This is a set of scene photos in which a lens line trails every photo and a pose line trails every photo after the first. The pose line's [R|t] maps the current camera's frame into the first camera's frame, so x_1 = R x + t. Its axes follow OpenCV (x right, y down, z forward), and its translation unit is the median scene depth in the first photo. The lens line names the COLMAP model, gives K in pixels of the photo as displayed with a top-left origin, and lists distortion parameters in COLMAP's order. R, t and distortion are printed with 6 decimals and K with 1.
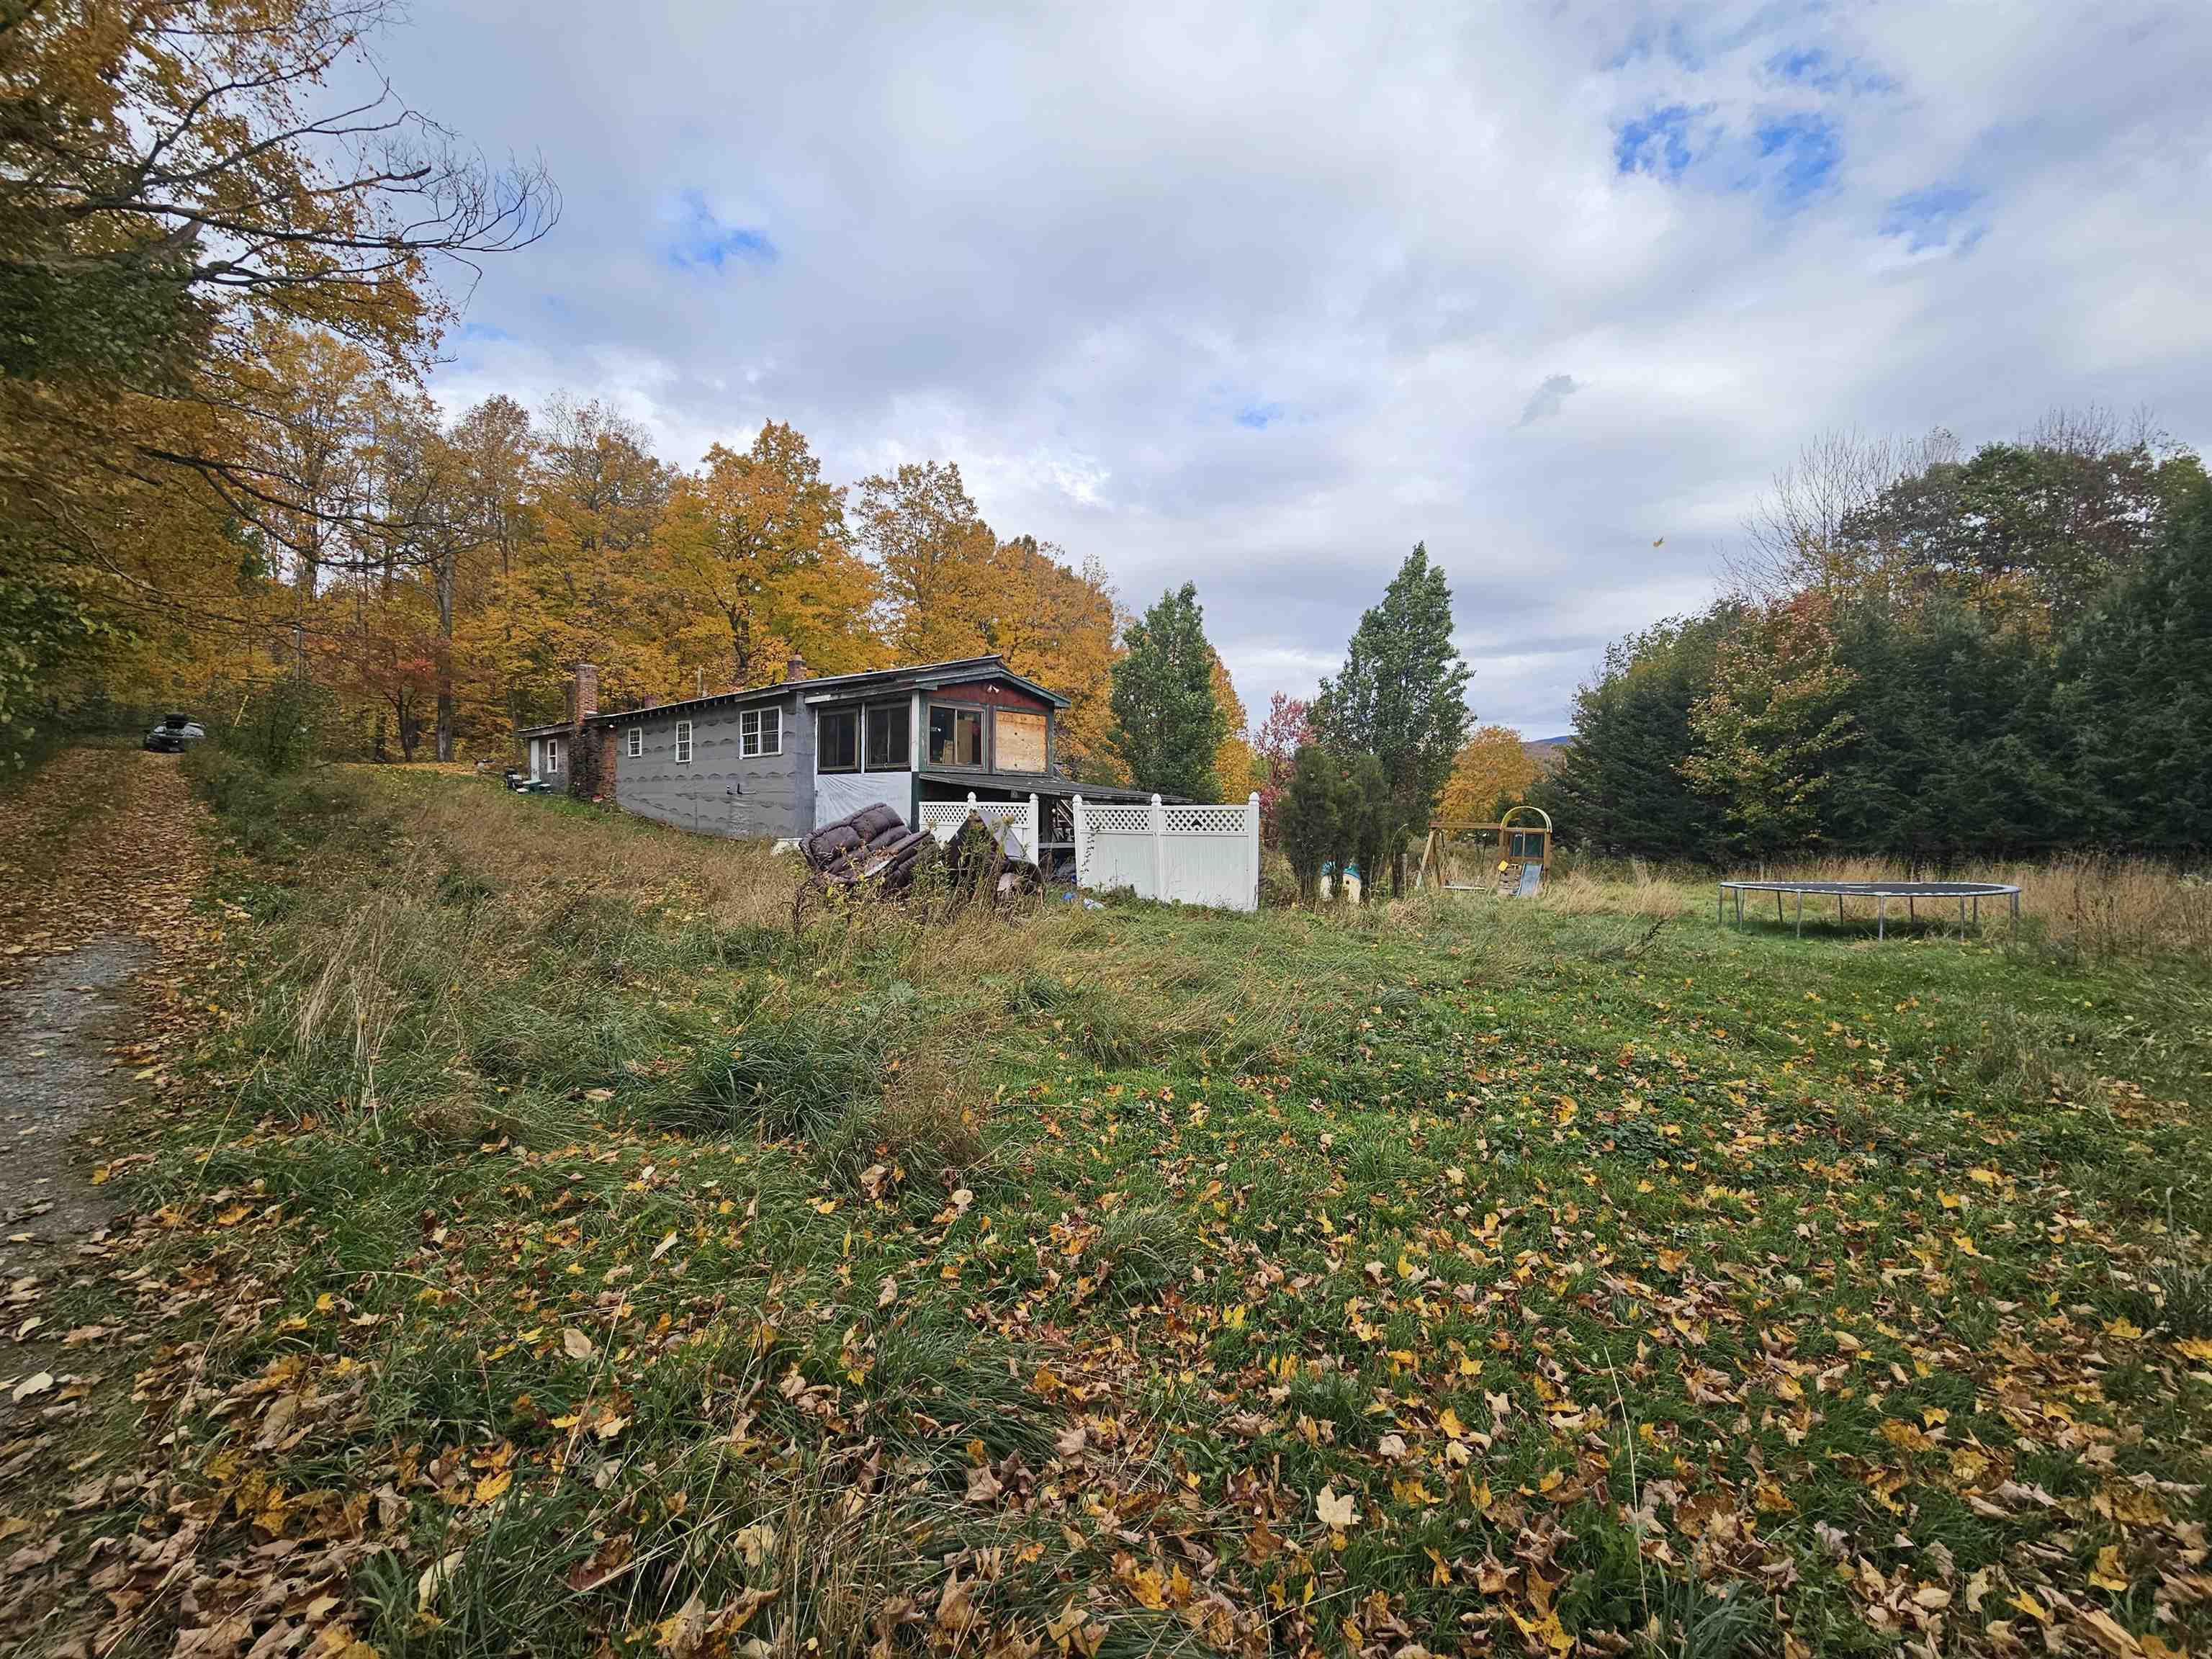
lens RADIAL K [[911.3, 0, 1138.8], [0, 911.3, 874.3], [0, 0, 1]] dist [0.001252, 0.000364]
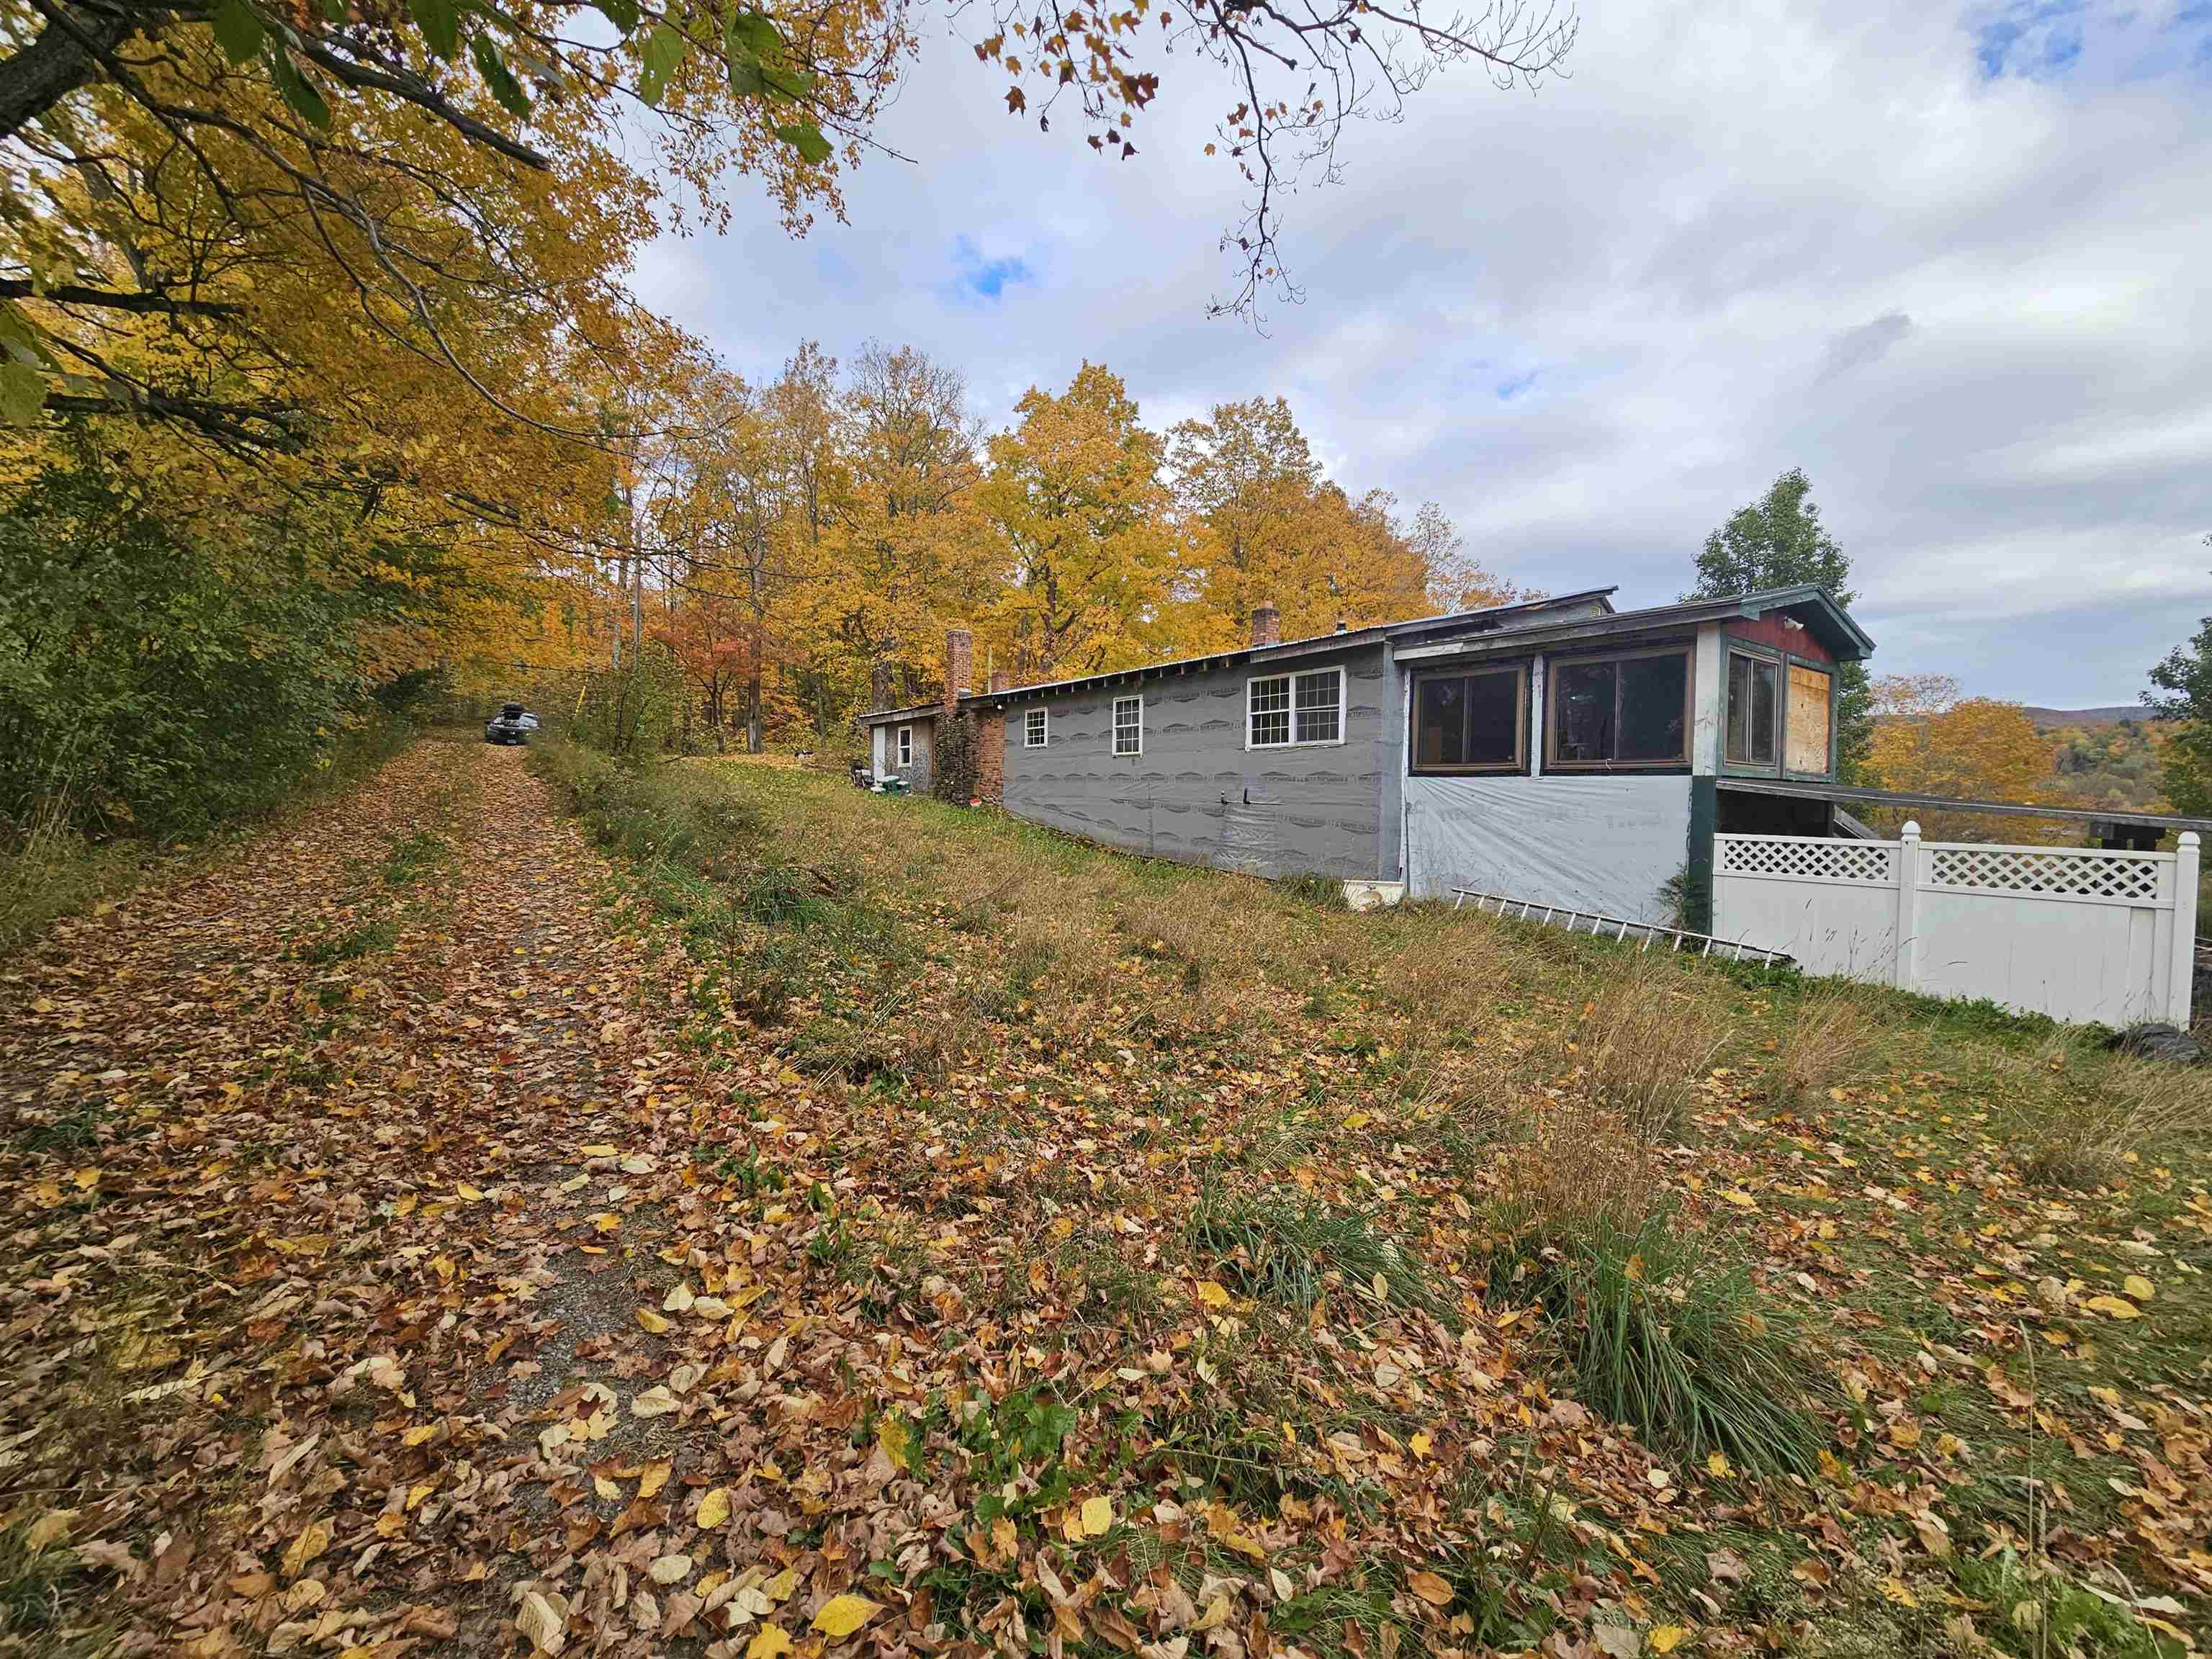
lens RADIAL K [[911.3, 0, 1100.9], [0, 911.3, 841.5], [0, 0, 1]] dist [0.001252, 0.000364]
pose [[0.973931, 0.020120, -0.225950, -0.295745], [-0.025096, 0.999501, -0.019171, -0.036349], [0.225451, 0.024341, 0.973950, 0.265287]]
